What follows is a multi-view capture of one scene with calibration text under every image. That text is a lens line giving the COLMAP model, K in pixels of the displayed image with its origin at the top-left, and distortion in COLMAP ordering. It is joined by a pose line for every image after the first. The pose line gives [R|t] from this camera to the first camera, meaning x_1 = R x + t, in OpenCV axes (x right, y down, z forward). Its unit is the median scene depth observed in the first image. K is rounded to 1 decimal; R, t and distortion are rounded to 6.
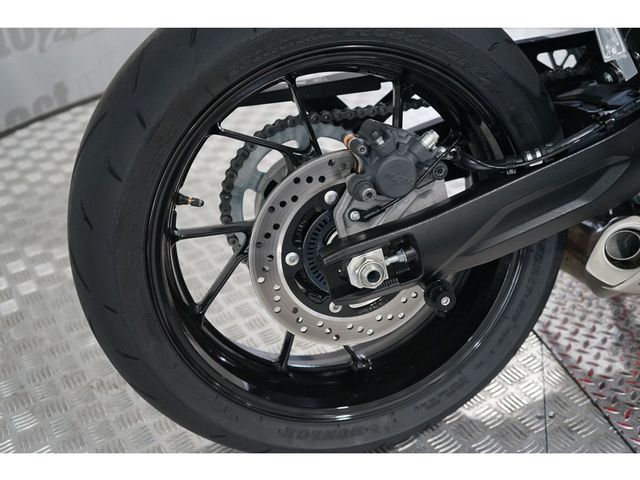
lens RADIAL K [[749.5, 0, 320.0], [0, 749.5, 240.0], [0, 0, 1]] dist [-0.008822, 0.009715]
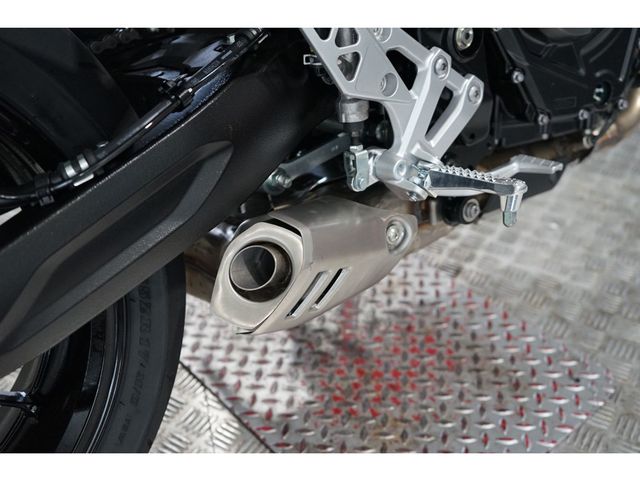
lens RADIAL K [[749.5, 0, 320.0], [0, 749.5, 240.0], [0, 0, 1]] dist [-0.008822, 0.009715]
pose [[0.904513, -0.221363, 0.364493, 0.164388], [0.209652, 0.975126, 0.071945, -0.041369], [-0.371353, 0.011342, 0.928423, 0.258374]]
